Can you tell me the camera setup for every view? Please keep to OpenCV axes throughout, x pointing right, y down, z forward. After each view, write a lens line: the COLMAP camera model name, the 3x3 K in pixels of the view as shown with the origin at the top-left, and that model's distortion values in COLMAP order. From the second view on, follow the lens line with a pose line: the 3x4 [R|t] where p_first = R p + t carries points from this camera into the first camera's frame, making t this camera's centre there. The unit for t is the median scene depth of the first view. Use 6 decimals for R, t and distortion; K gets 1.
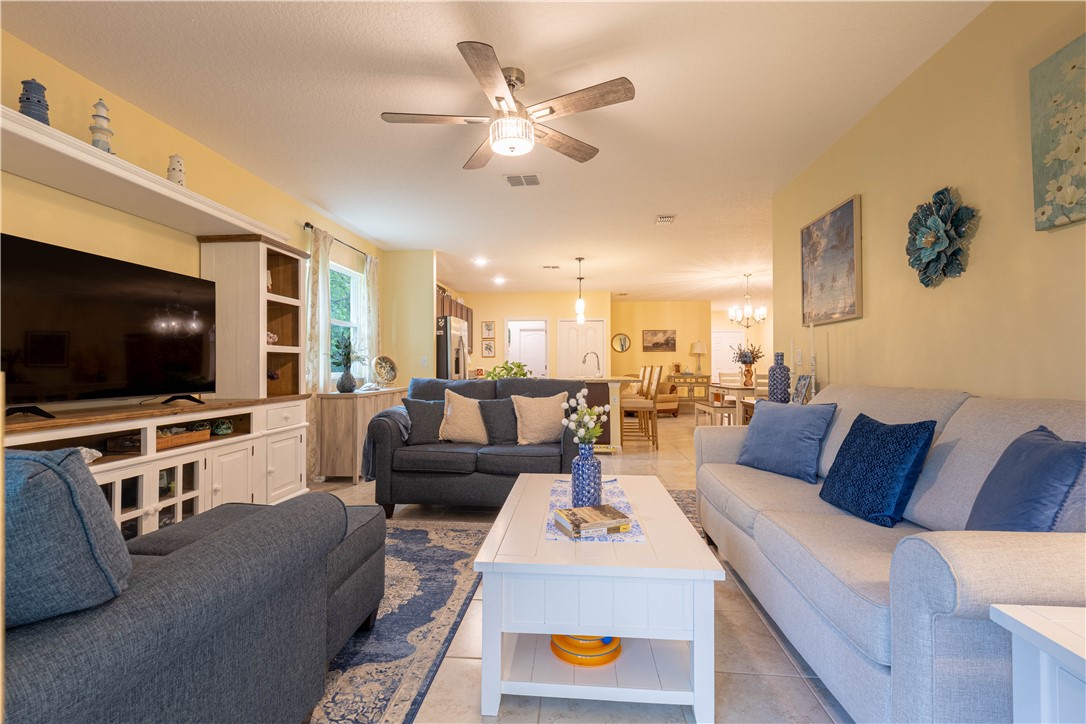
lens RADIAL K [[488.8, 0, 540.2], [0, 488.8, 359.2], [0, 0, 1]] dist [0.007476, -0.001208]
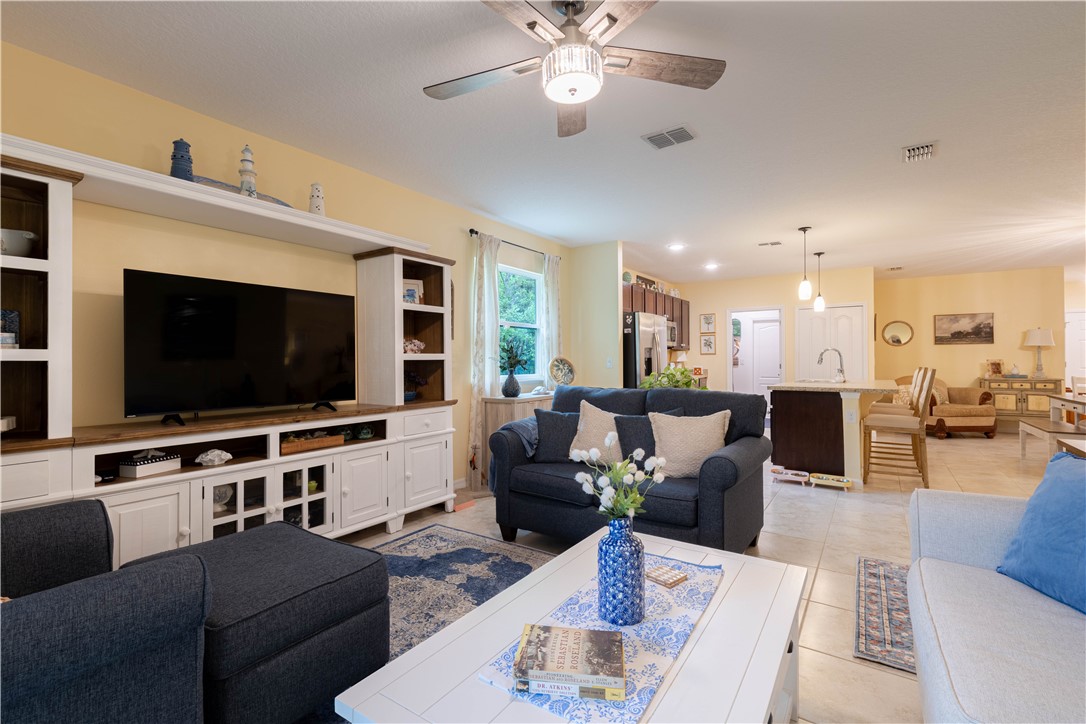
lens RADIAL K [[488.8, 0, 543.7], [0, 488.8, 357.9], [0, 0, 1]] dist [0.007476, -0.001208]
pose [[0.872415, -0.004235, -0.488748, 0.181865], [0.009800, 0.999913, 0.008829, -0.023505], [0.488668, -0.012492, 0.872380, 0.225522]]
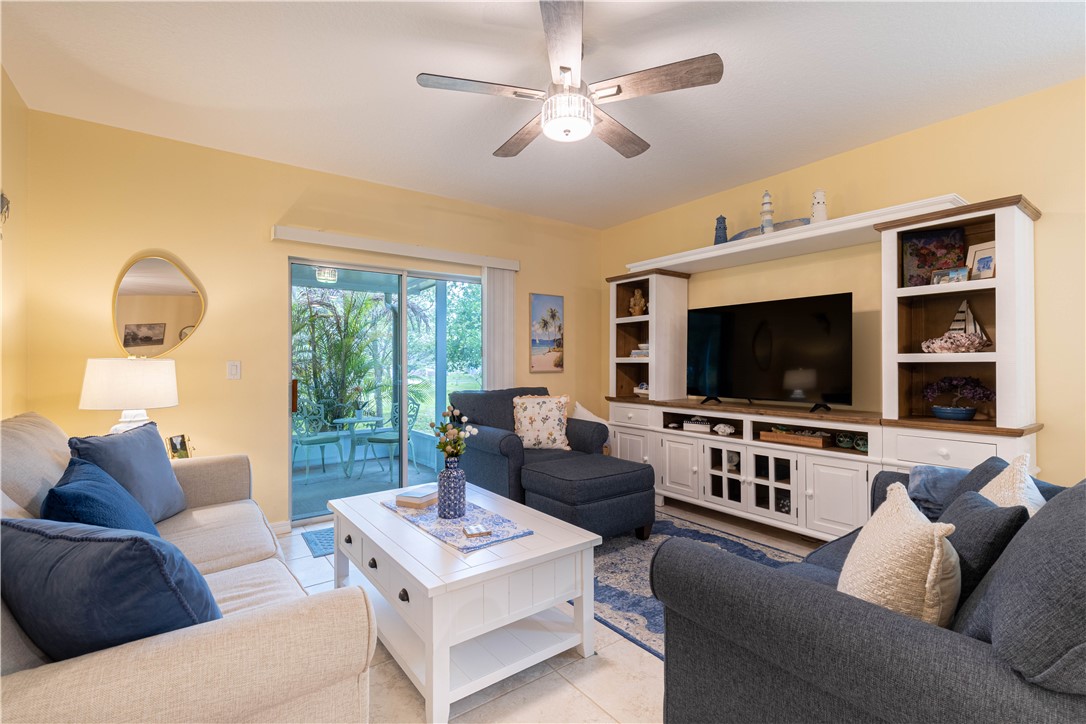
lens RADIAL K [[488.8, 0, 539.6], [0, 488.8, 363.2], [0, 0, 1]] dist [0.007476, -0.001208]
pose [[-0.754148, 0.003554, -0.656695, 0.374261], [0.013082, 0.999868, -0.009613, -0.012423], [0.656574, -0.015841, -0.754095, 1.108473]]
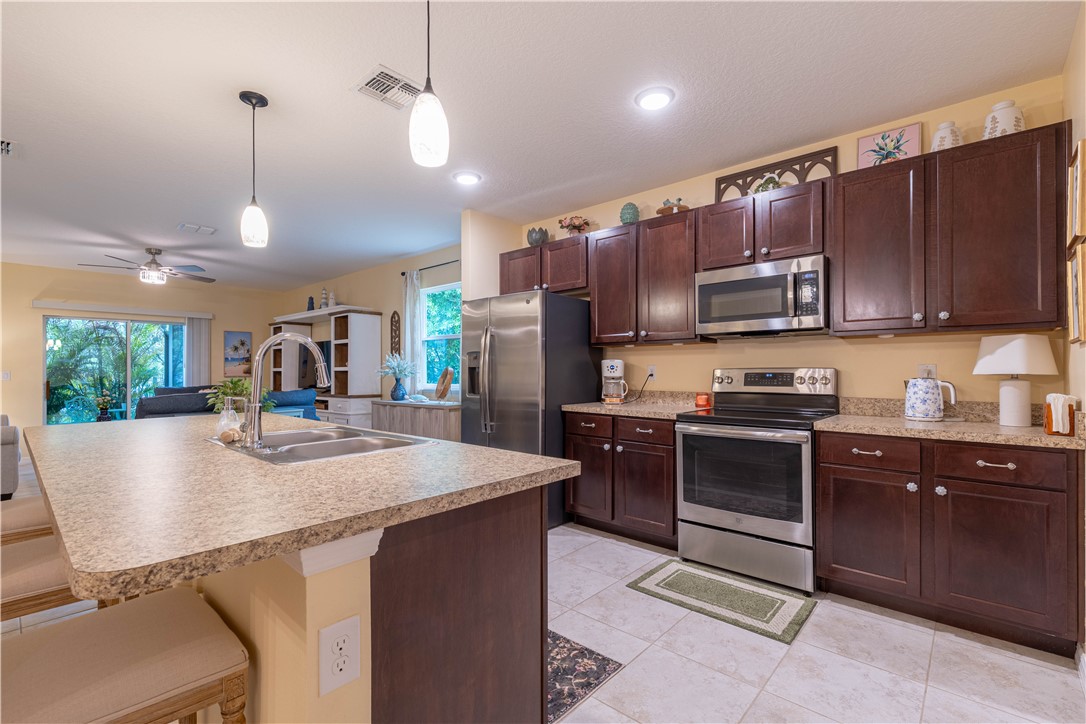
lens RADIAL K [[488.8, 0, 539.9], [0, 488.8, 364.9], [0, 0, 1]] dist [0.007476, -0.001208]
pose [[-0.601614, -0.005866, -0.798765, 0.458674], [0.016844, 0.999658, -0.020028, 0.012604], [0.798609, -0.025503, -0.601309, 2.569071]]
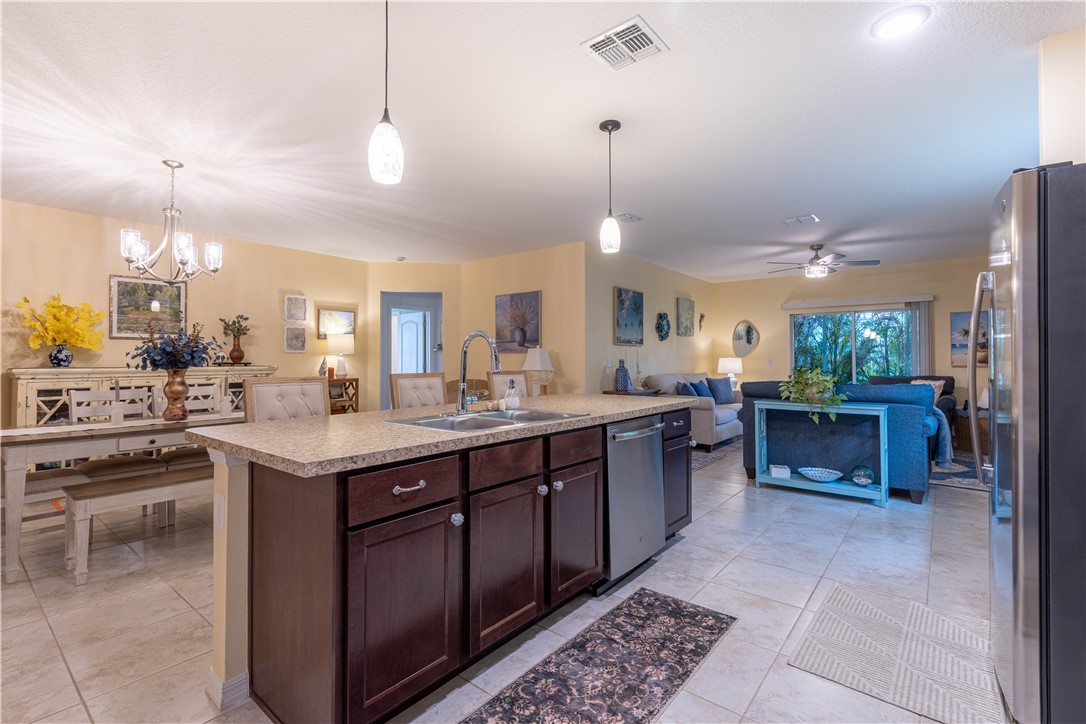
lens RADIAL K [[488.8, 0, 543.2], [0, 488.8, 352.1], [0, 0, 1]] dist [0.007476, -0.001208]
pose [[-0.827933, 0.007669, 0.560775, -0.198620], [-0.008370, 0.999626, -0.026029, 0.007054], [-0.560765, -0.026244, -0.827559, 2.554595]]
